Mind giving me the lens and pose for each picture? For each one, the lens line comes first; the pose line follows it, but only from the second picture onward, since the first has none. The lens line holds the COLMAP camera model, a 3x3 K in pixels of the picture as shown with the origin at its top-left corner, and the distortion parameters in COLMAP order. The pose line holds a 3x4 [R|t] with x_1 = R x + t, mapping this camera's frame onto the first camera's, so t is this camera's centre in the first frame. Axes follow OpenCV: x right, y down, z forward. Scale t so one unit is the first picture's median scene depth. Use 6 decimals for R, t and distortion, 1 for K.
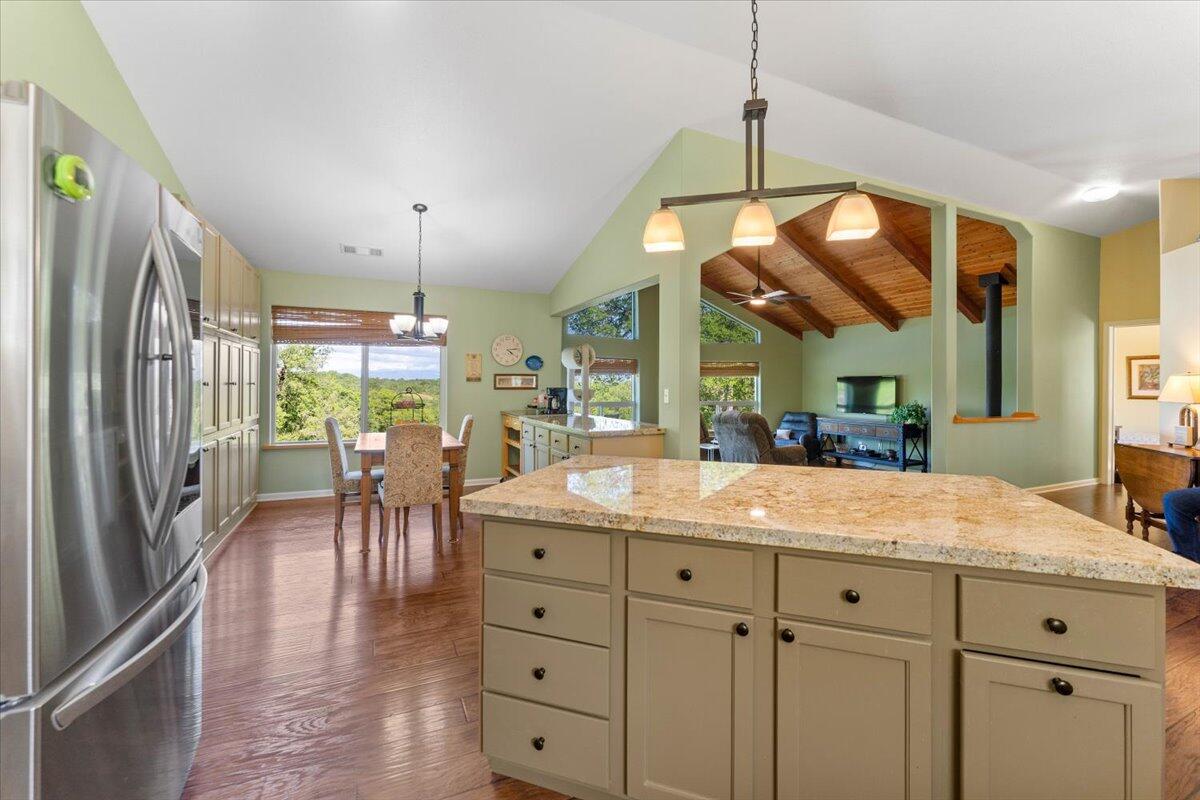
lens RADIAL K [[497.1, 0, 608.7], [0, 497.1, 383.5], [0, 0, 1]] dist [0.003163, -0.000756]
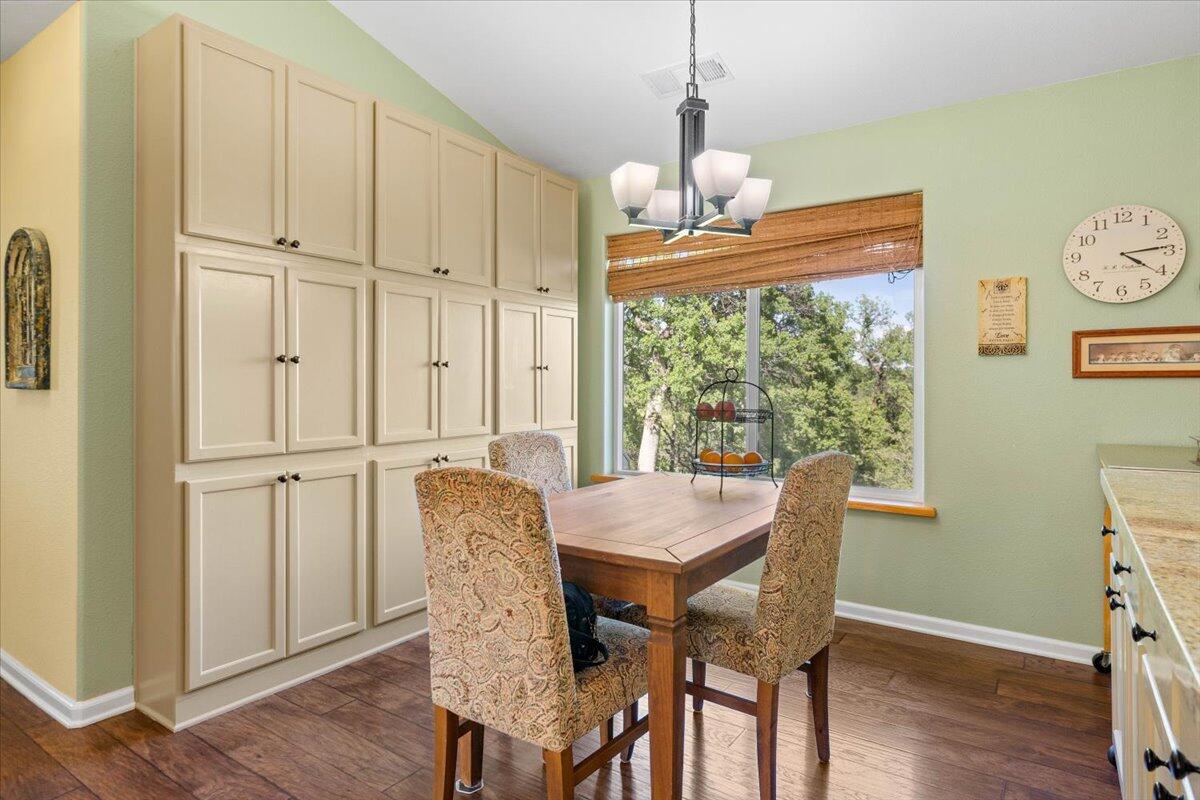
lens RADIAL K [[692.0, 0, 590.5], [0, 692.0, 380.7], [0, 0, 1]] dist [0.000916, -0.001905]
pose [[0.496455, -0.009605, -0.868009, 0.009743], [0.002021, 0.999949, -0.009909, 0.013928], [0.868060, 0.003165, 0.496449, 0.385281]]
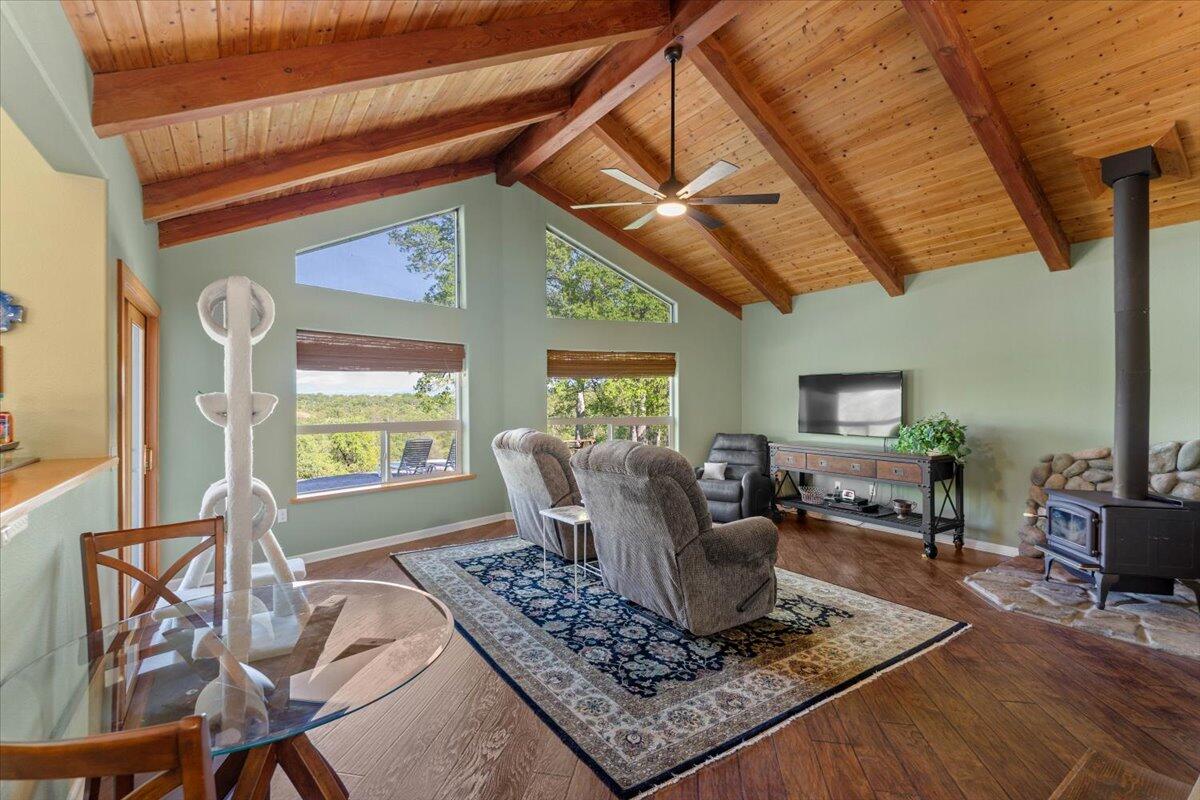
lens RADIAL K [[527.9, 0, 604.6], [0, 527.9, 401.0], [0, 0, 1]] dist [0.003378, 0.000113]
pose [[0.987798, -0.008737, 0.155496, 0.156655], [0.007701, 0.999944, 0.007263, 0.014522], [-0.155551, -0.005977, 0.987810, 0.507281]]
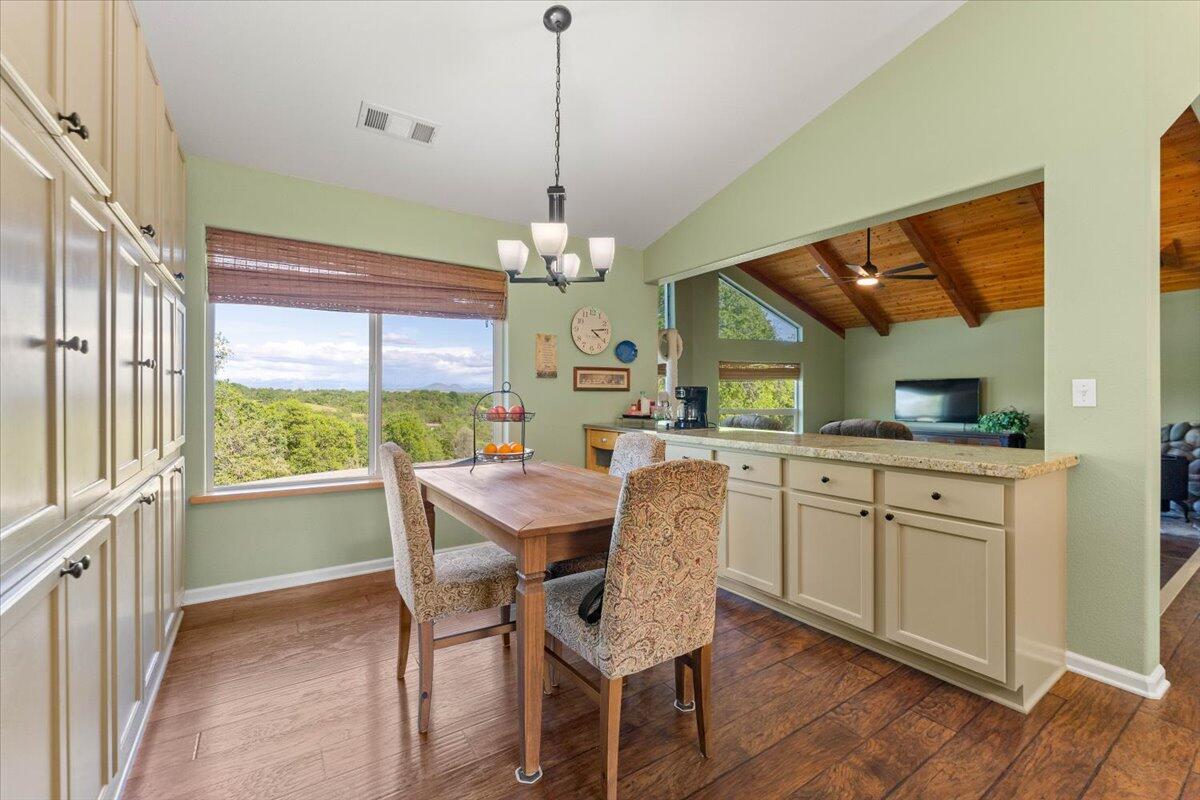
lens RADIAL K [[497.1, 0, 601.0], [0, 497.1, 400.2], [0, 0, 1]] dist [0.003163, -0.000756]
pose [[0.988343, -0.003703, 0.152201, -0.232889], [0.001896, 0.999926, 0.012014, 0.012915], [-0.152234, -0.011585, 0.988277, 0.280954]]
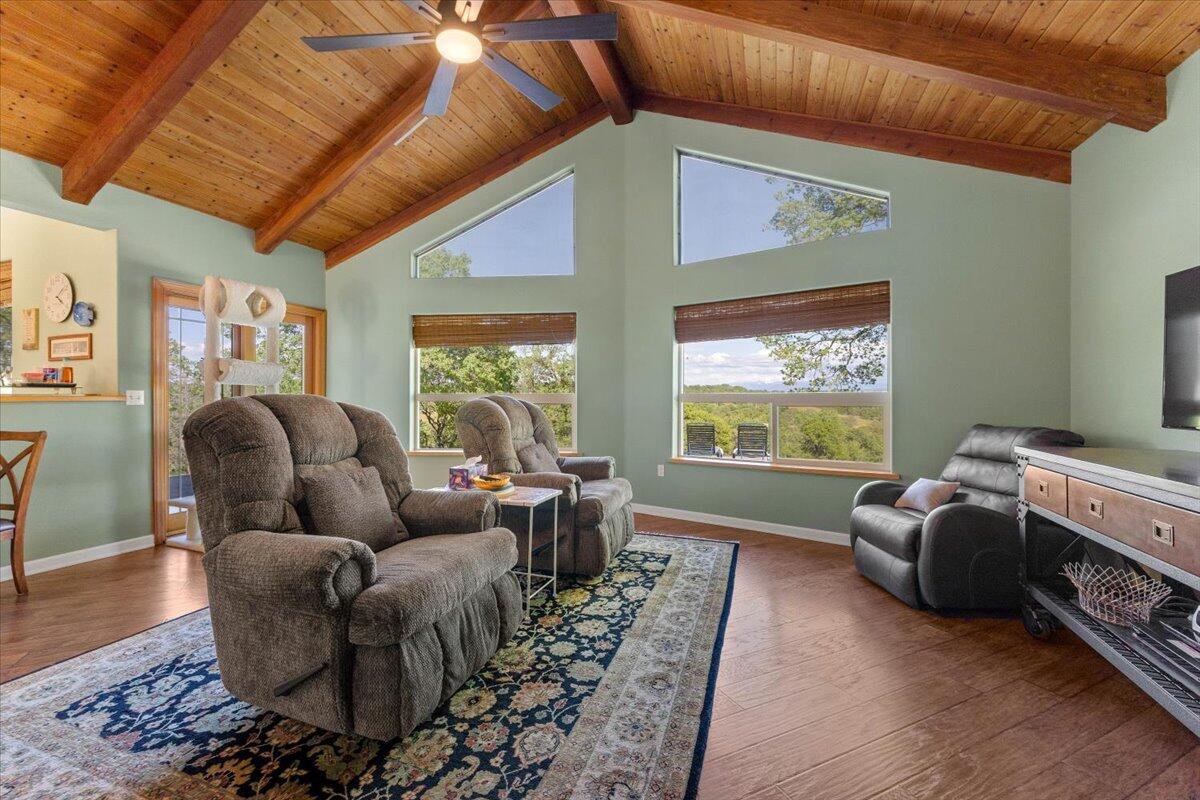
lens RADIAL K [[497.1, 0, 588.9], [0, 497.1, 398.0], [0, 0, 1]] dist [0.003163, -0.000756]
pose [[0.698734, -0.007984, -0.715337, 0.559934], [0.009984, 0.999949, -0.001408, 0.052448], [0.715311, -0.006158, 0.698779, 0.828691]]
